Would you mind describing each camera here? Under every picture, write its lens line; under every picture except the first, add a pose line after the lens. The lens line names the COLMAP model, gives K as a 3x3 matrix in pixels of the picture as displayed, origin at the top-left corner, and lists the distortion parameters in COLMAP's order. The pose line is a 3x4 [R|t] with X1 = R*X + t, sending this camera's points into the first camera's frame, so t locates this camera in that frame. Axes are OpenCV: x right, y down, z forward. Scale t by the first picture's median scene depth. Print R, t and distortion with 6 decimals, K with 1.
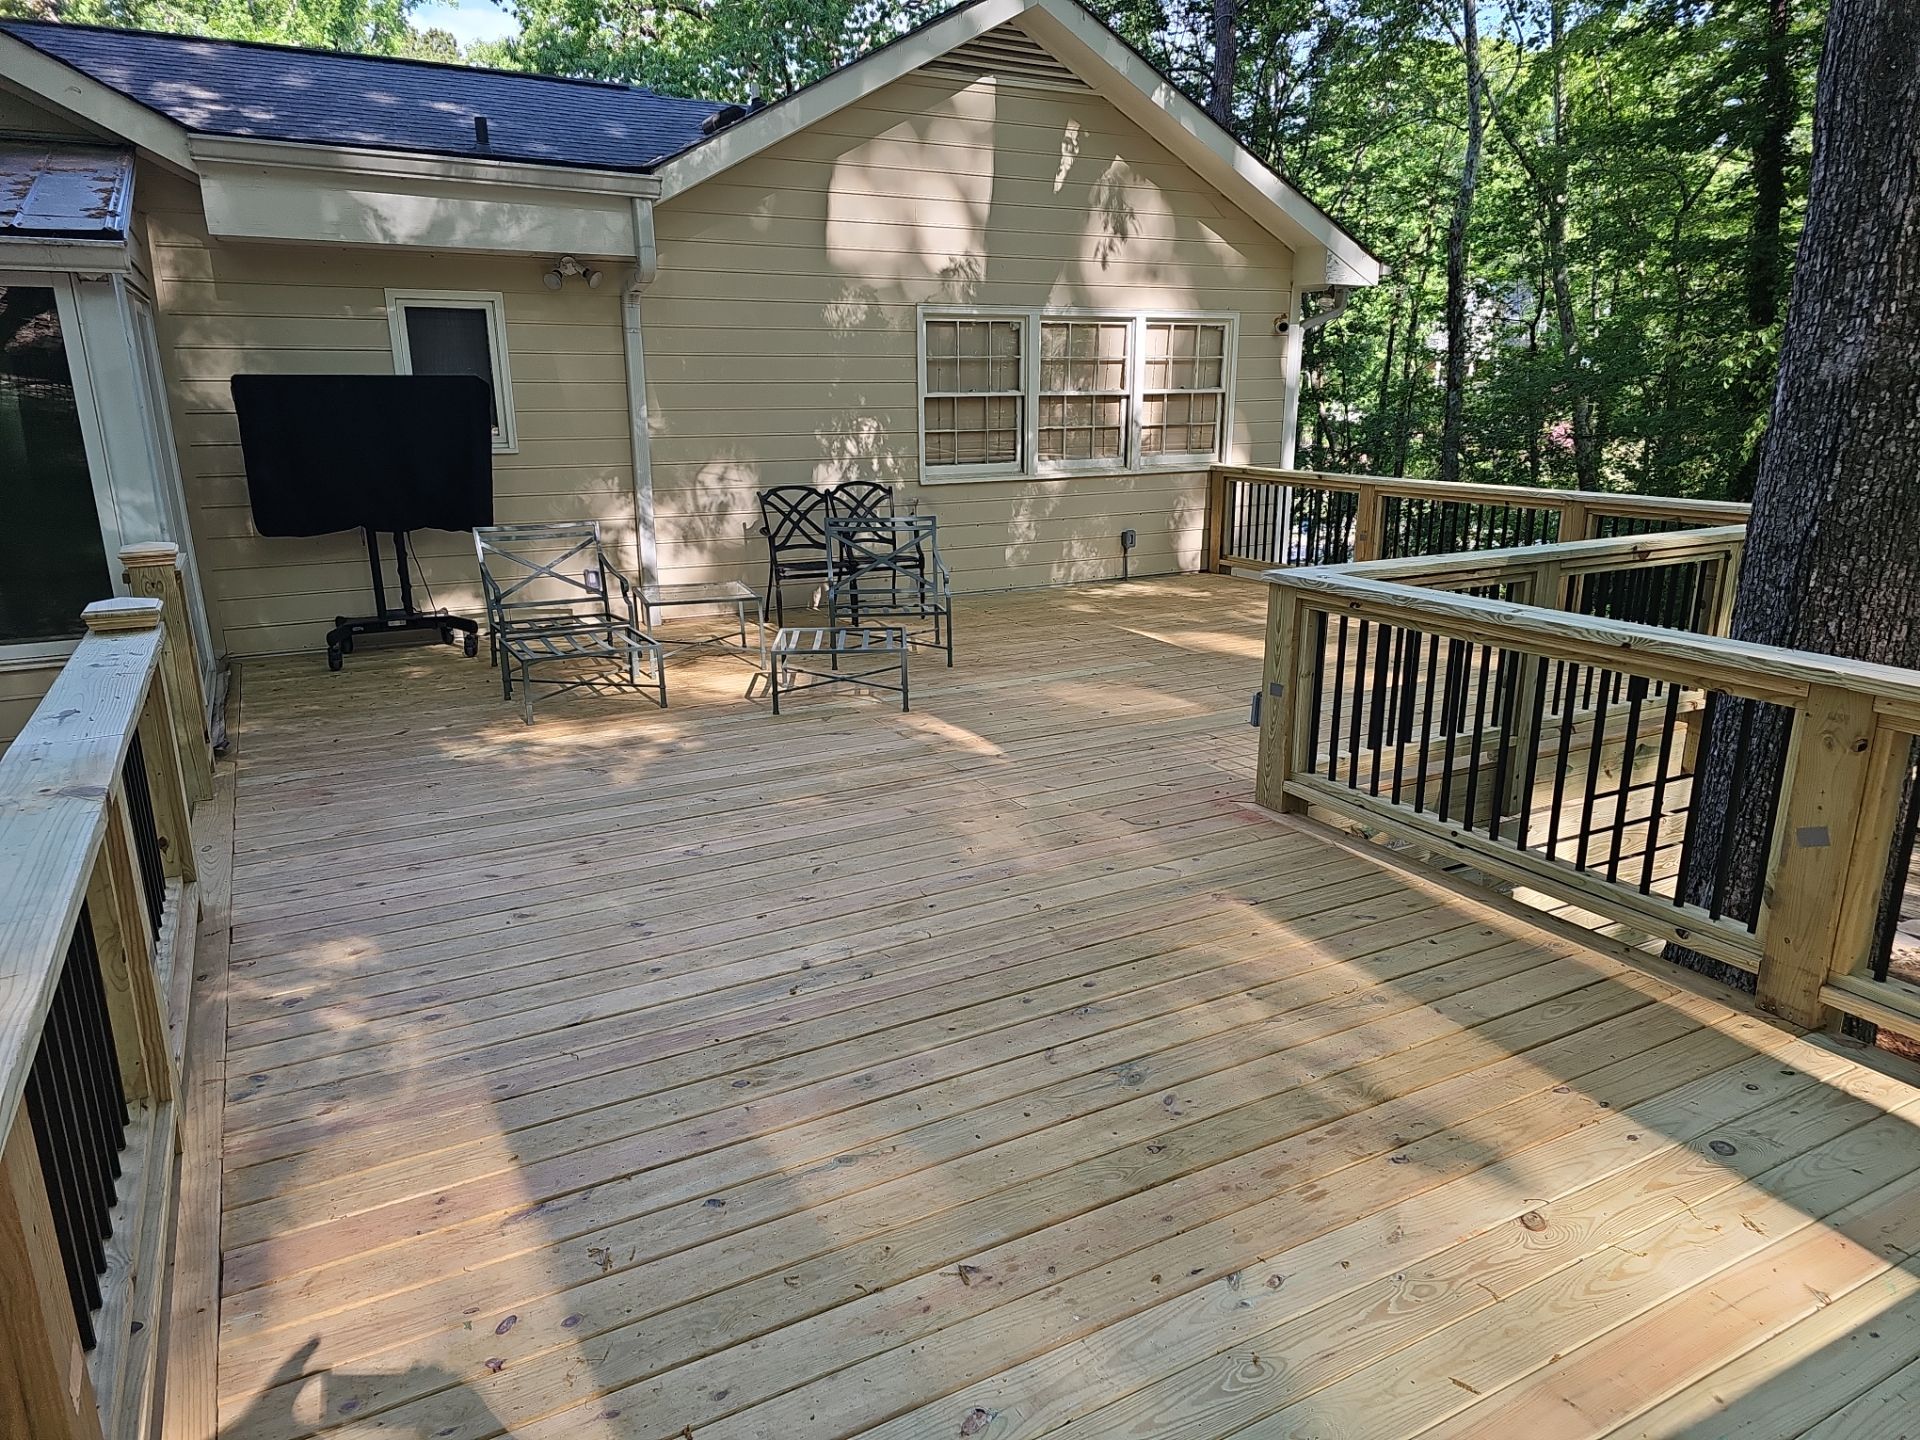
lens RADIAL K [[1251.7, 0, 963.6], [0, 1251.7, 722.0], [0, 0, 1]] dist [0.052566, -0.035282]
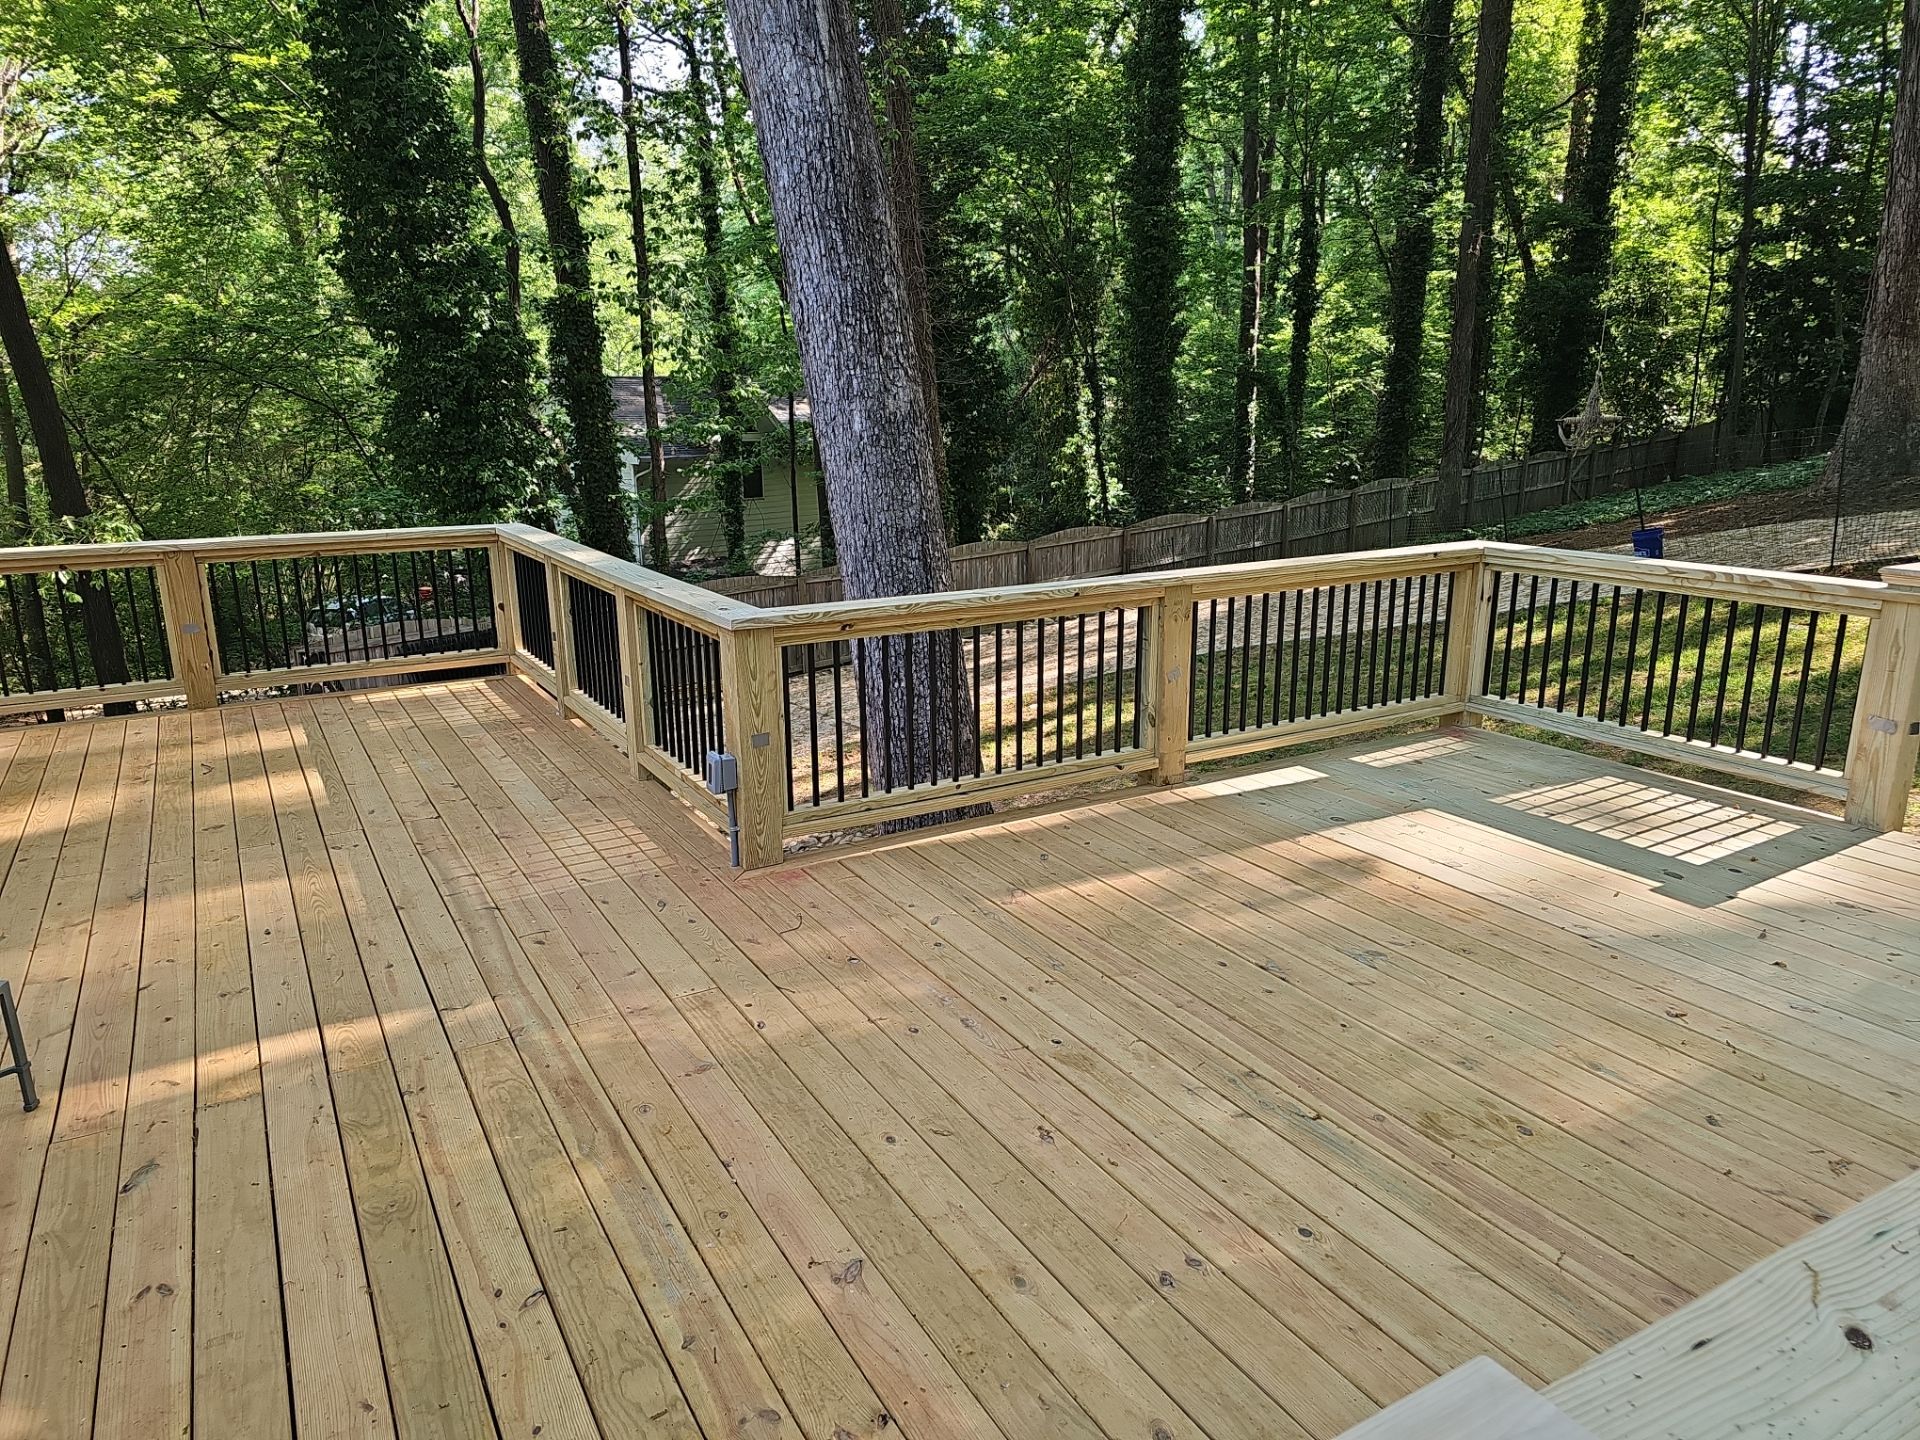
lens RADIAL K [[1251.7, 0, 935.9], [0, 1251.7, 719.7], [0, 0, 1]] dist [0.052566, -0.035282]
pose [[-0.015695, -0.242695, 0.969976, -0.378980], [0.270633, 0.932853, 0.237786, -0.131437], [-0.962555, 0.266240, 0.051040, 0.477503]]
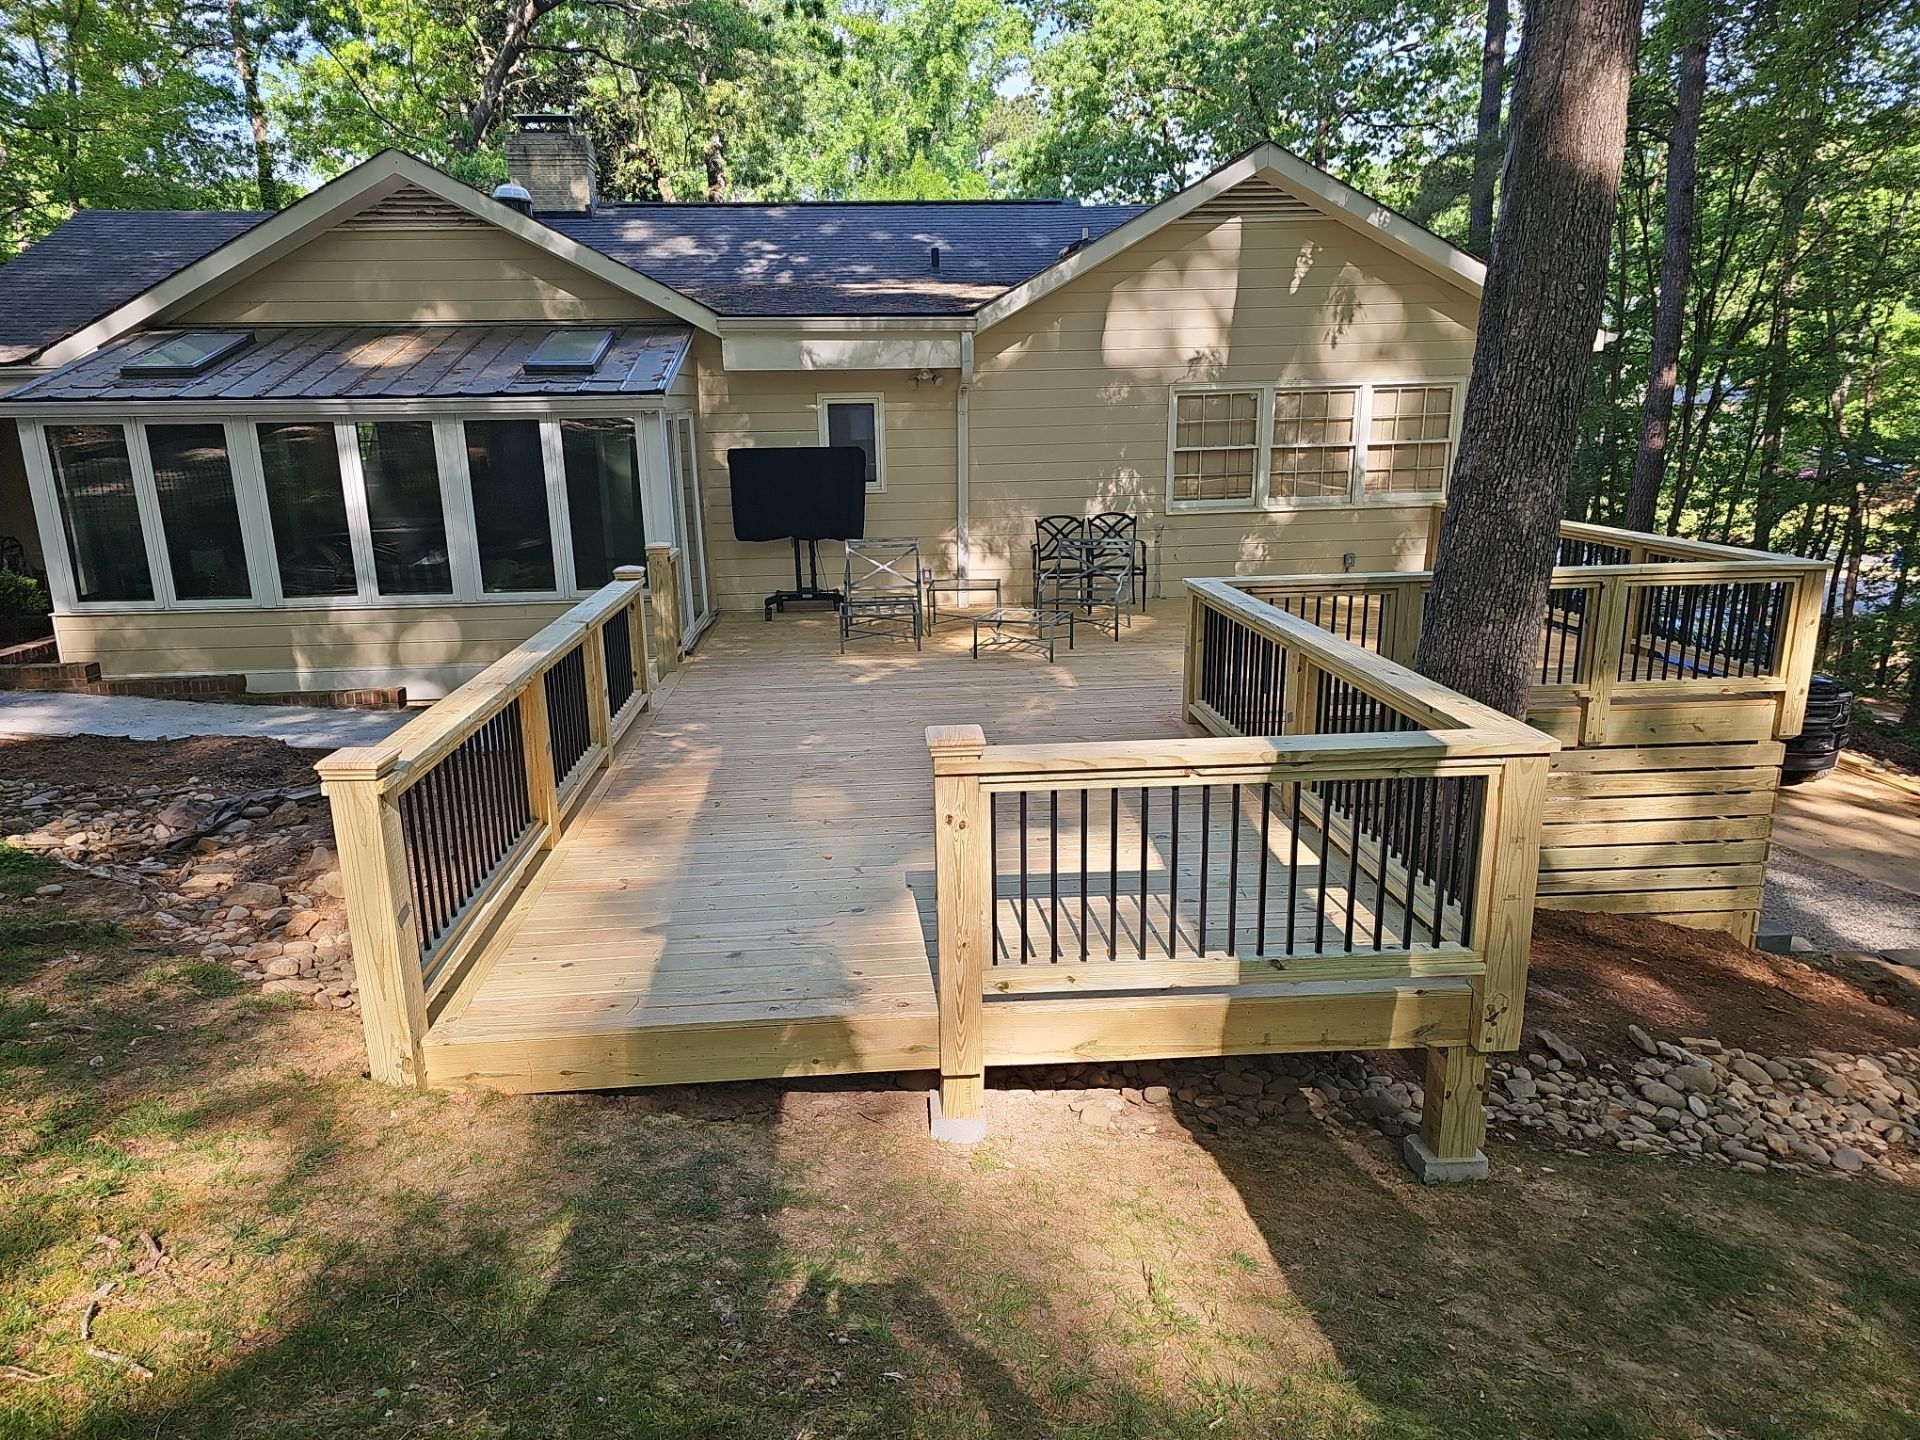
lens RADIAL K [[1251.7, 0, 948.0], [0, 1251.7, 734.0], [0, 0, 1]] dist [0.052566, -0.035282]
pose [[0.907327, 0.092835, -0.410049, 0.385539], [-0.092963, 0.995475, 0.019673, 0.049855], [0.410020, 0.020270, 0.911851, -0.391963]]
